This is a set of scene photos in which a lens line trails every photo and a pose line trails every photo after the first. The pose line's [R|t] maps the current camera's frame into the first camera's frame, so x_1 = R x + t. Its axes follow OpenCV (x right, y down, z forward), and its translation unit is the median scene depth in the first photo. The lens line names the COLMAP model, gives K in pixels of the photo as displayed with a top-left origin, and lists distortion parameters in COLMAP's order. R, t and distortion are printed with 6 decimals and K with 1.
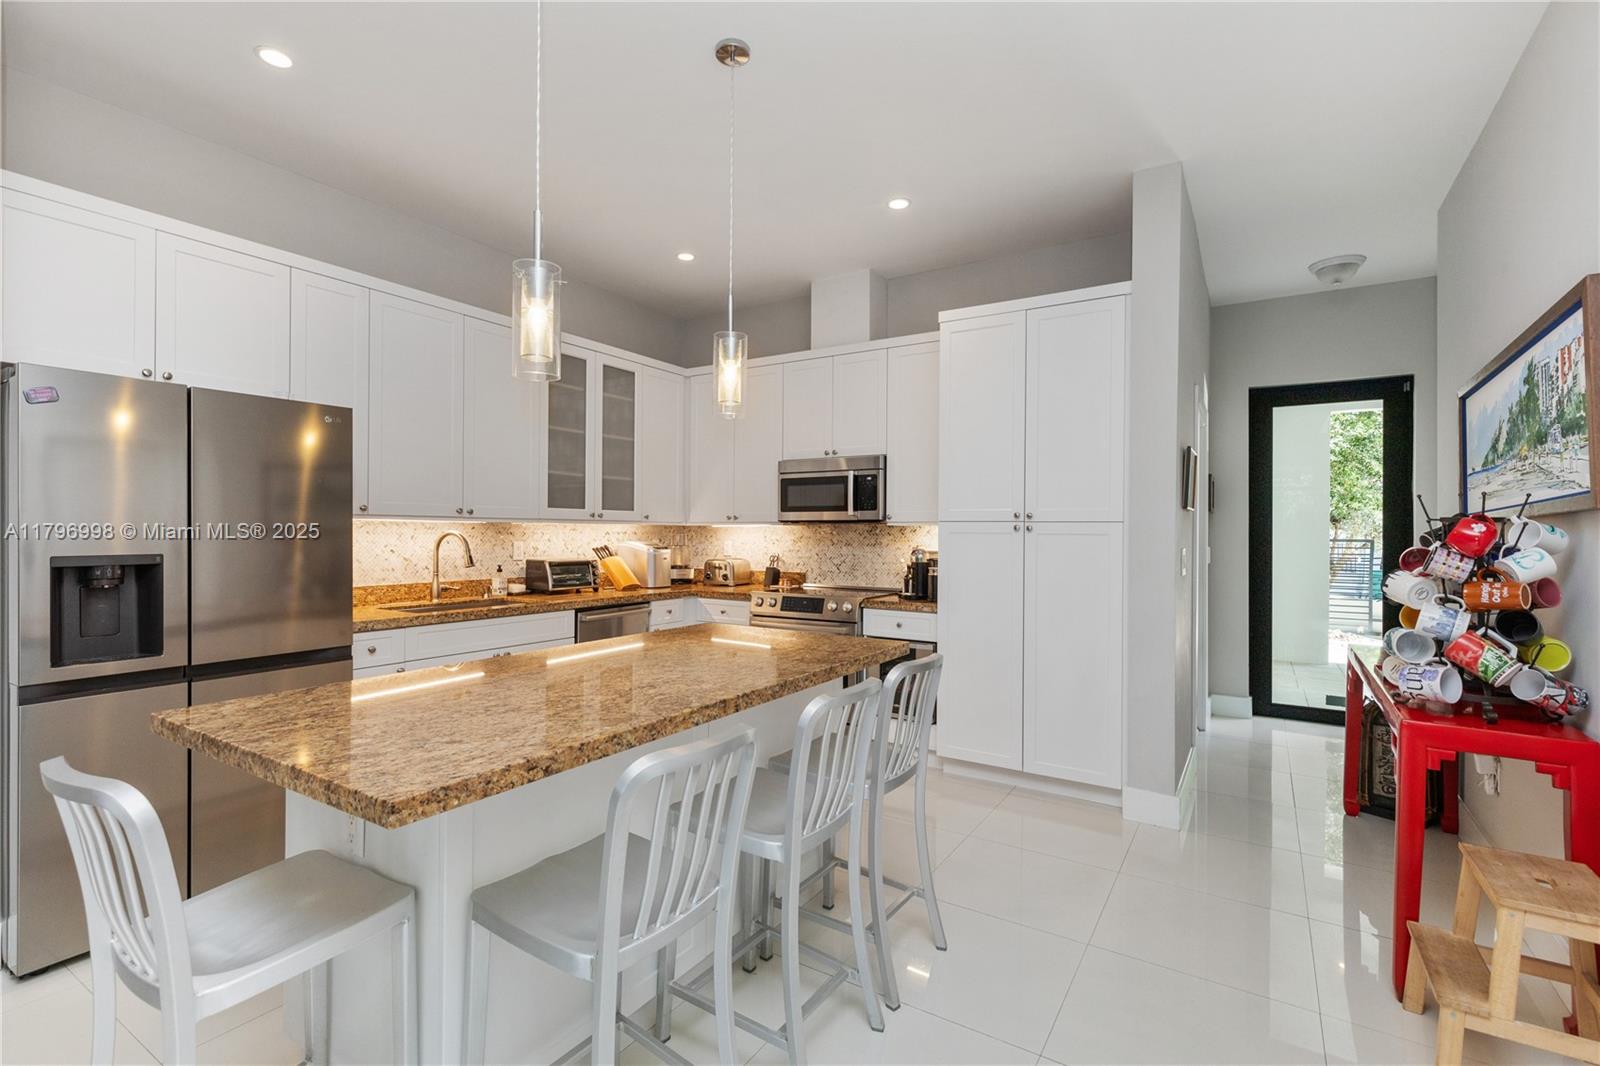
lens RADIAL K [[731.2, 0, 787.9], [0, 731.2, 542.3], [0, 0, 1]] dist [0.001143, -0.000228]
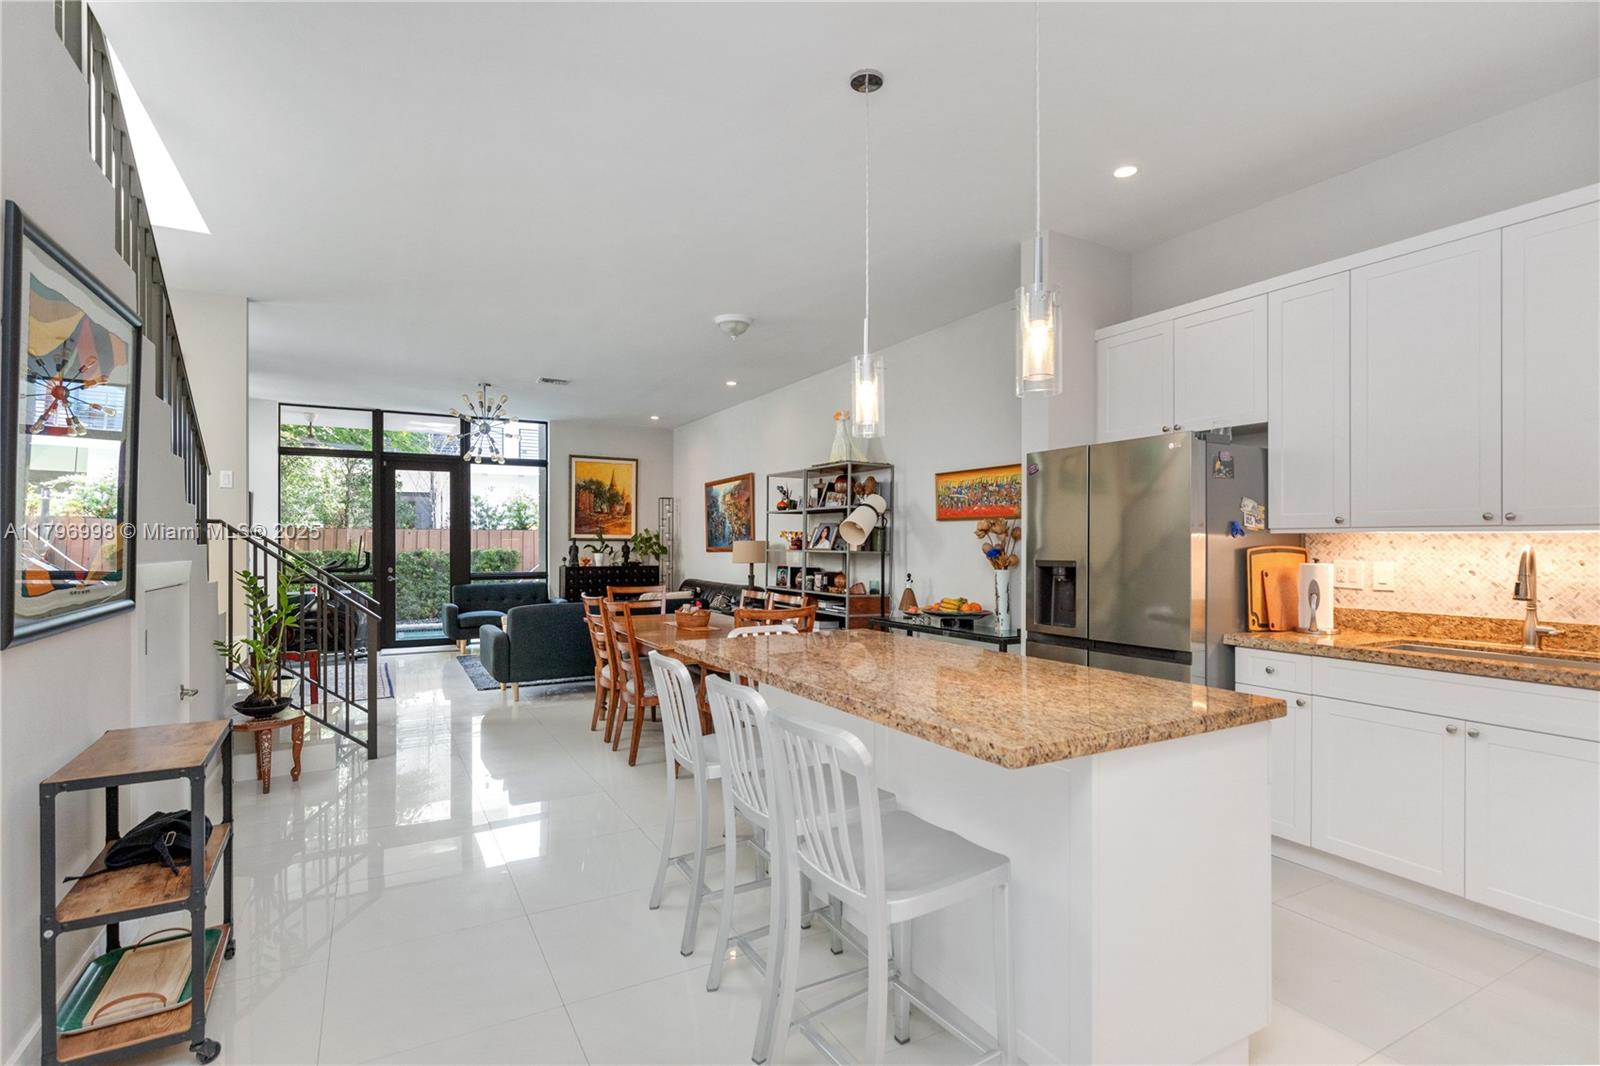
lens RADIAL K [[767.1, 0, 793.4], [0, 767.1, 541.8], [0, 0, 1]] dist [0.001263, 0.000014]
pose [[-0.471529, -0.008896, -0.881806, 0.424200], [-0.013940, 0.999899, -0.002633, -0.006854], [0.881740, 0.011051, -0.471606, 0.641882]]
